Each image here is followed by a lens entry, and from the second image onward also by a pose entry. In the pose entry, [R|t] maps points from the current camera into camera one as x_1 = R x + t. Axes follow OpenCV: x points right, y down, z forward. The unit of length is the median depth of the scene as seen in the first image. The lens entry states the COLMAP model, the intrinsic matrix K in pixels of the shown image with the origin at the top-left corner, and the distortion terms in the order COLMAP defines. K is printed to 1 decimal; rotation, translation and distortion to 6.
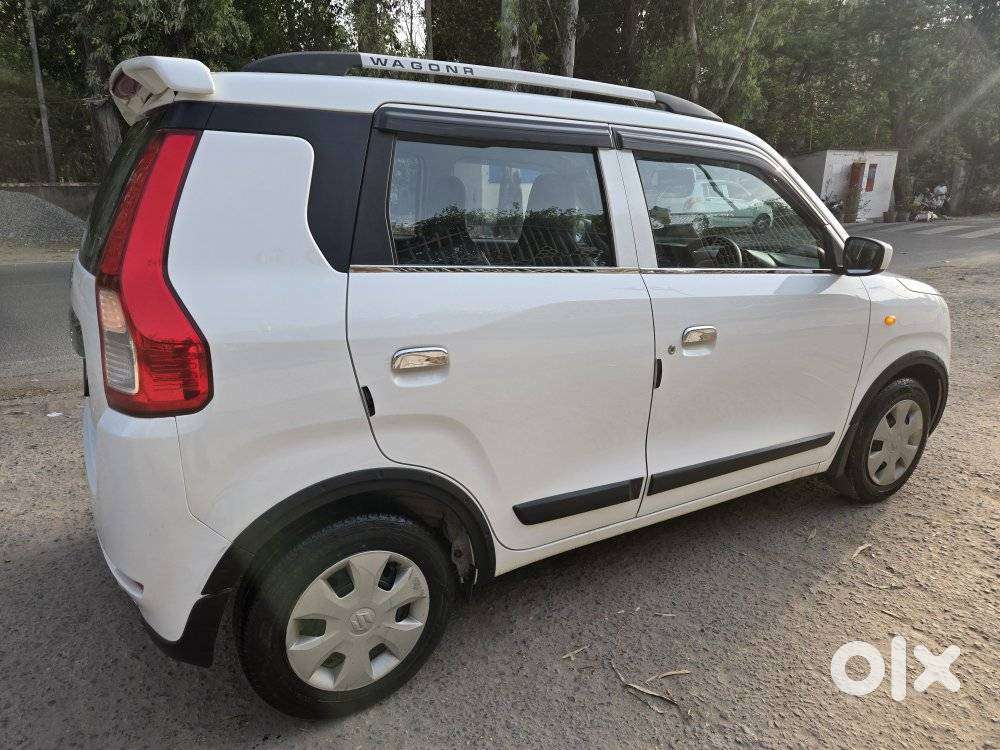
lens RADIAL K [[679.0, 0, 500.2], [0, 679.0, 376.4], [0, 0, 1]] dist [0.062489, -0.041592]
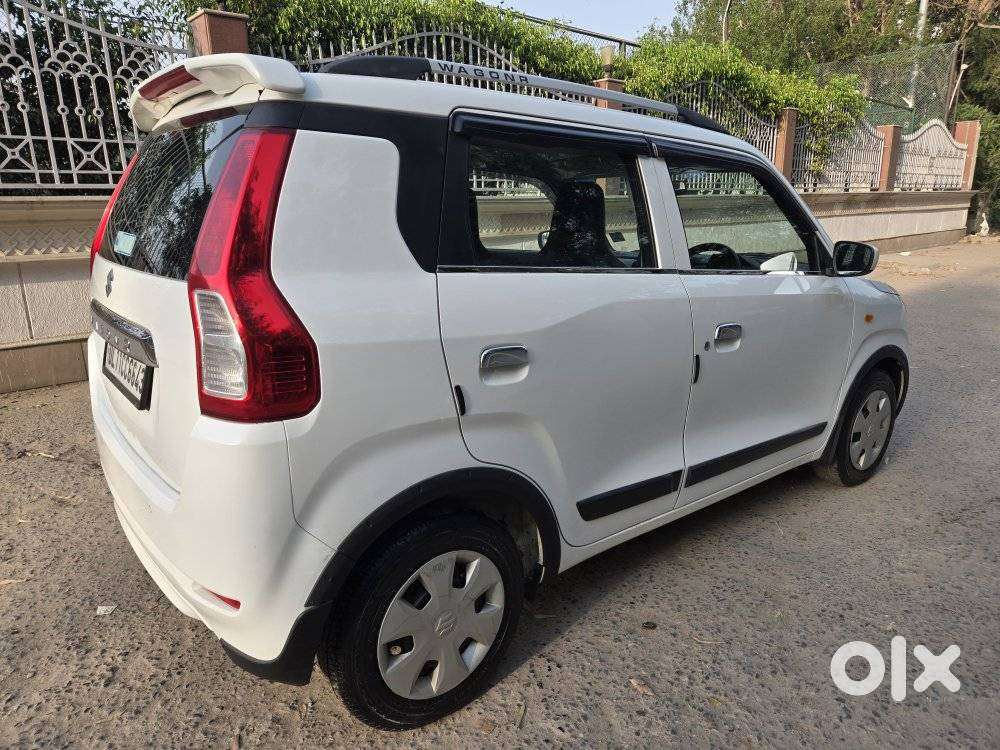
lens RADIAL K [[679.0, 0, 505.3], [0, 679.0, 374.5], [0, 0, 1]] dist [0.062489, -0.041592]
pose [[0.989482, -0.035476, 0.140241, -0.212691], [0.040153, 0.998723, -0.030662, 0.025439], [-0.138974, 0.035971, 0.989643, 0.000374]]
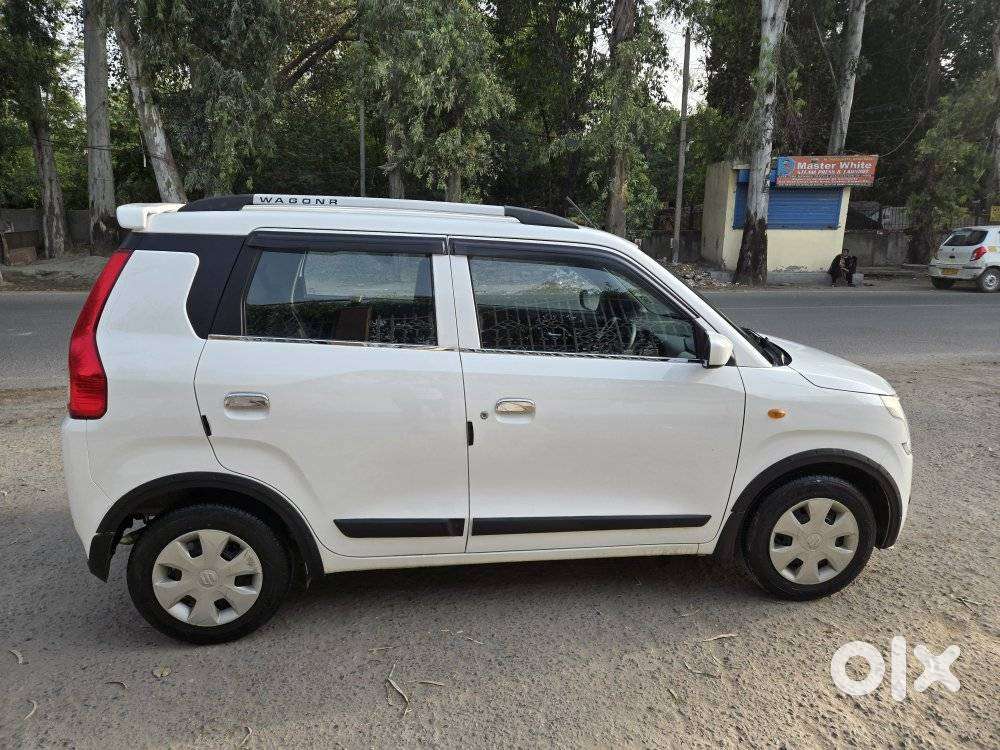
lens RADIAL K [[679.0, 0, 498.8], [0, 679.0, 357.1], [0, 0, 1]] dist [0.062489, -0.041592]
pose [[0.913561, 0.082249, -0.398299, 0.776243], [-0.113787, 0.991917, -0.056156, -0.079761], [0.390461, 0.096623, 0.915535, -0.112518]]
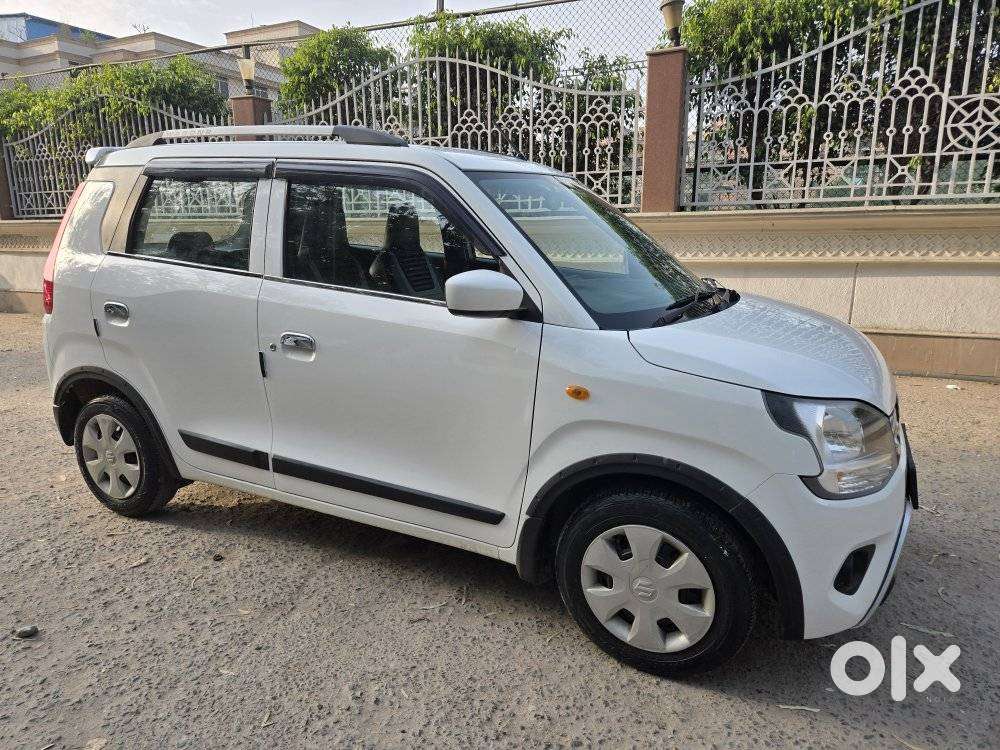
lens RADIAL K [[679.0, 0, 489.7], [0, 679.0, 379.4], [0, 0, 1]] dist [0.062489, -0.041592]
pose [[0.514820, 0.194997, -0.834827, 1.471580], [-0.233732, 0.968824, 0.082158, -0.174290], [0.824821, 0.152829, 0.544347, 0.705200]]
